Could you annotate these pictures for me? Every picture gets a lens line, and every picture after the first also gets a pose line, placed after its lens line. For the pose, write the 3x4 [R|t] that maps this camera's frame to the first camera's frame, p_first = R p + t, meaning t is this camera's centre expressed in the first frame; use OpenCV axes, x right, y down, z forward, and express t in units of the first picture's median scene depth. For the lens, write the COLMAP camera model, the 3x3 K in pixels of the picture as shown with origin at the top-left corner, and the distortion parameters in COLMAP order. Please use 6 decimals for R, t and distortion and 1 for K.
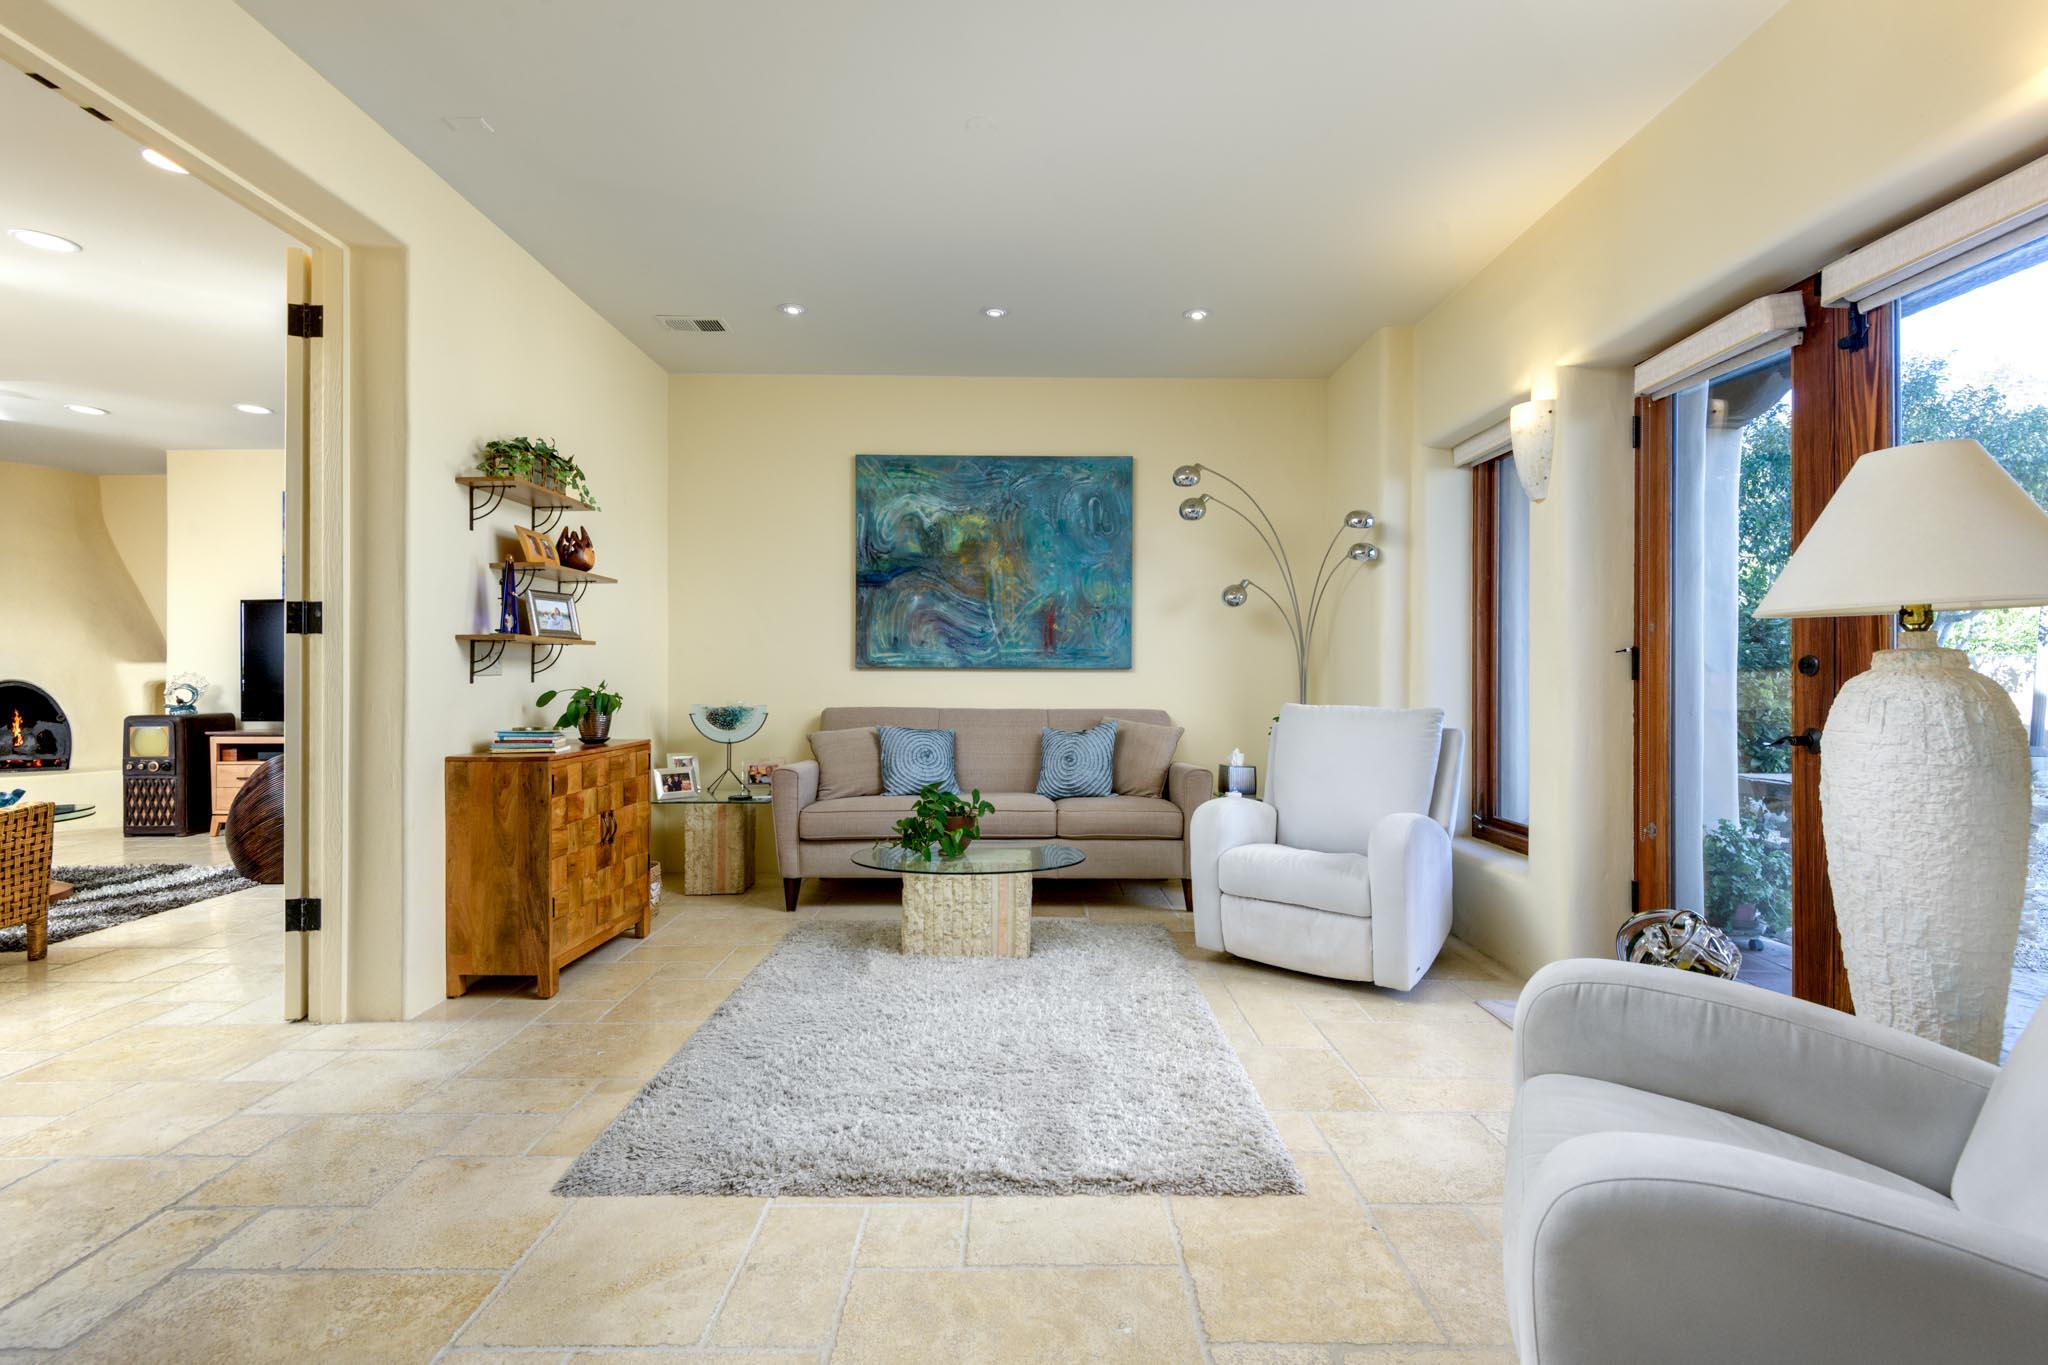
lens RADIAL K [[954.7, 0, 1024.2], [0, 954.7, 679.3], [0, 0, 1]] dist [-0.002358, -0.000304]
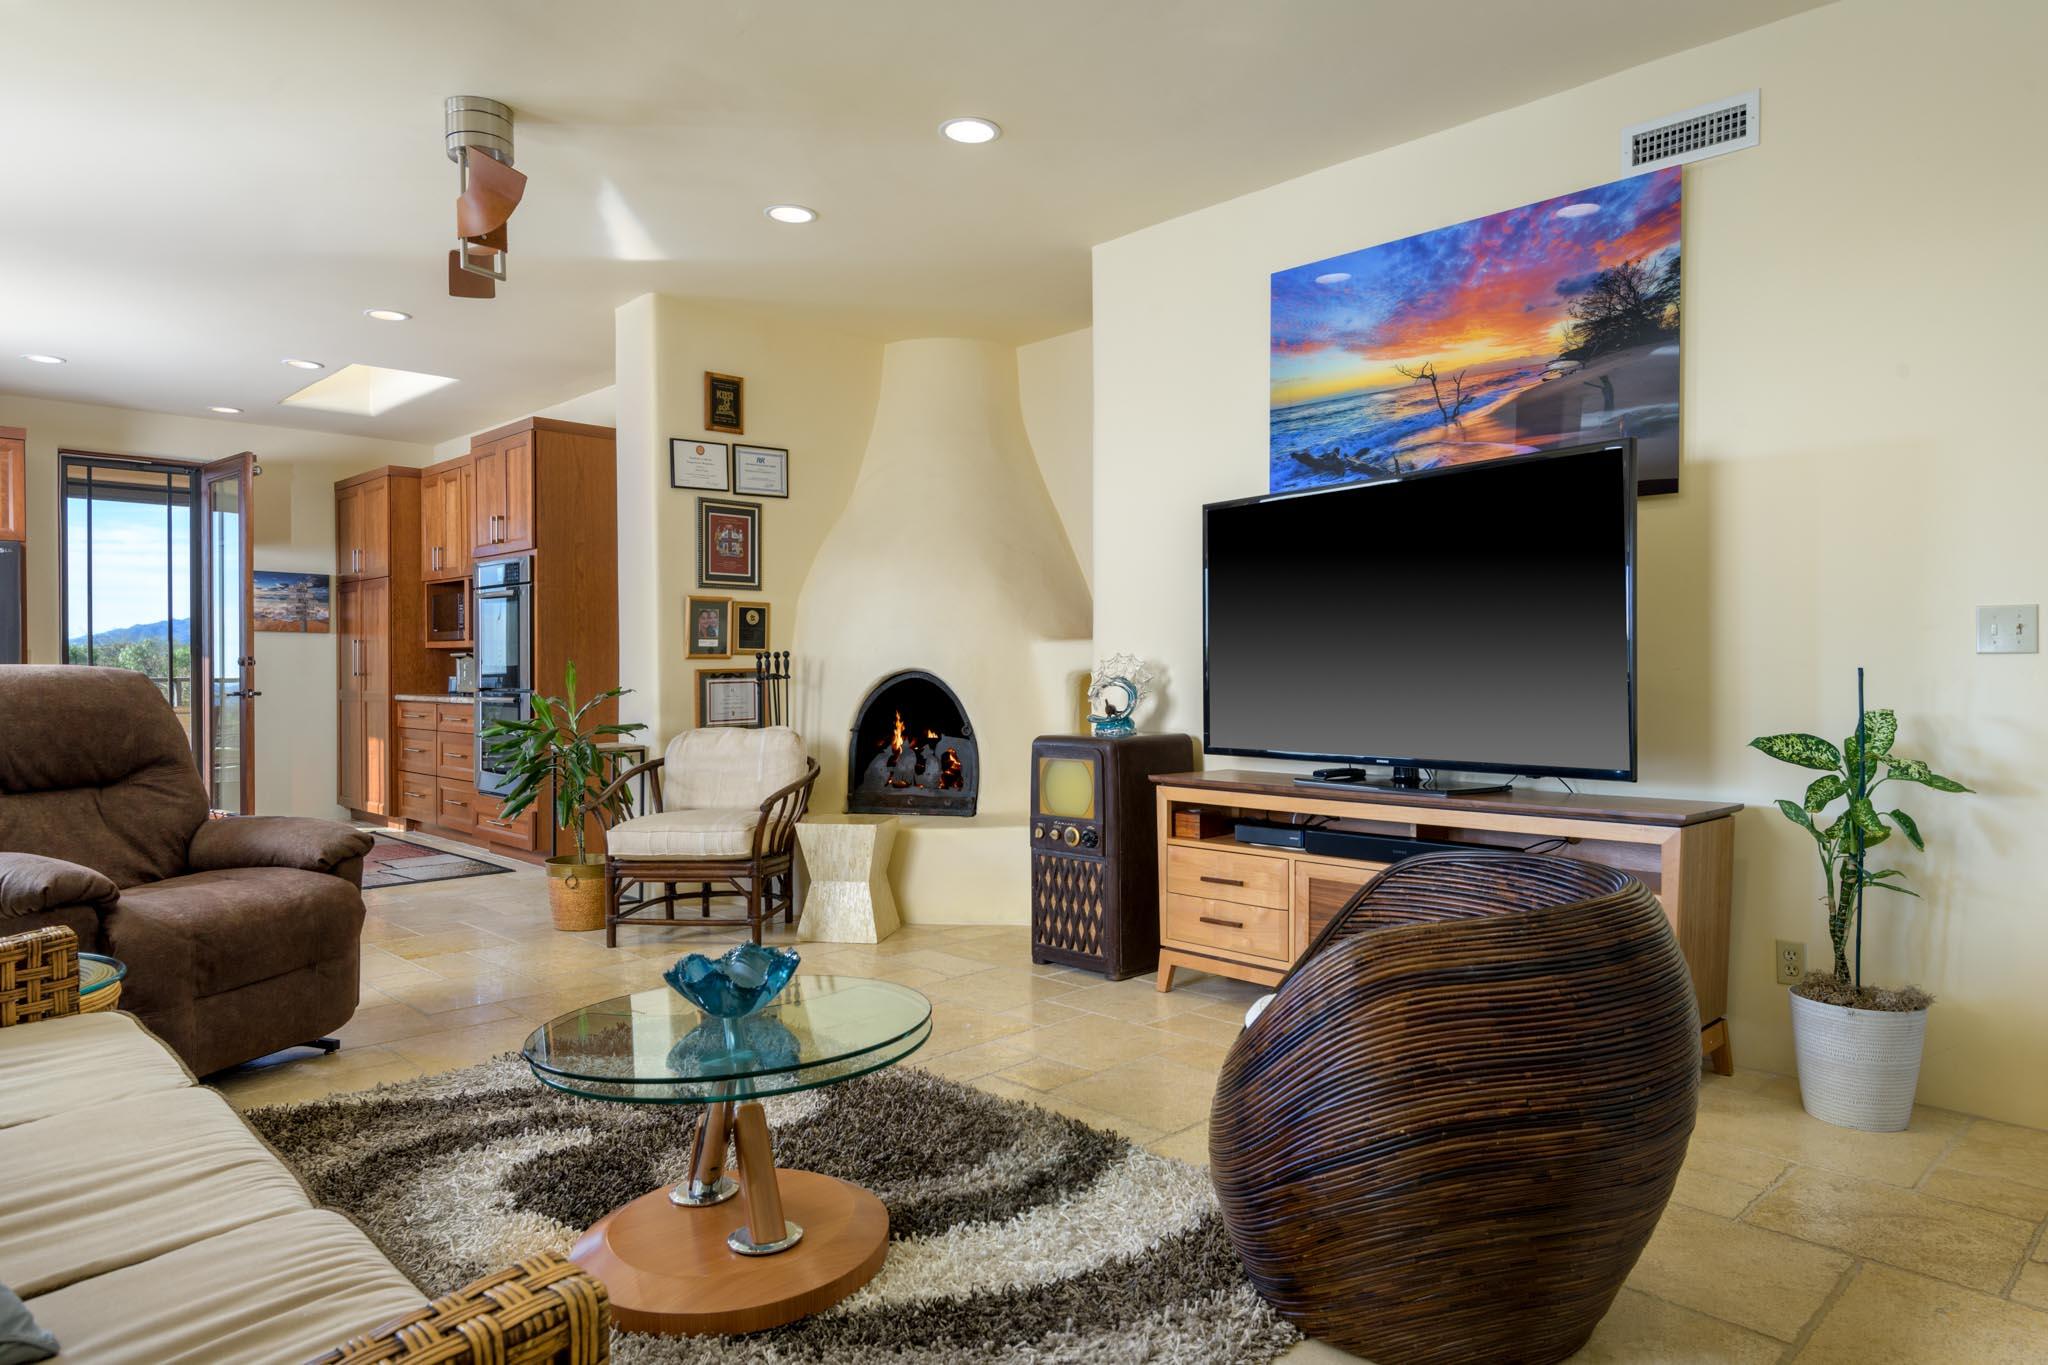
lens RADIAL K [[1308.8, 0, 1021.3], [0, 1308.8, 662.4], [0, 0, 1]] dist [-0.010806, -0.001528]
pose [[0.701707, -0.004822, -0.712449, -0.418703], [0.000912, 0.999982, -0.005870, 0.000474], [0.712465, 0.003469, 0.701699, 0.472414]]
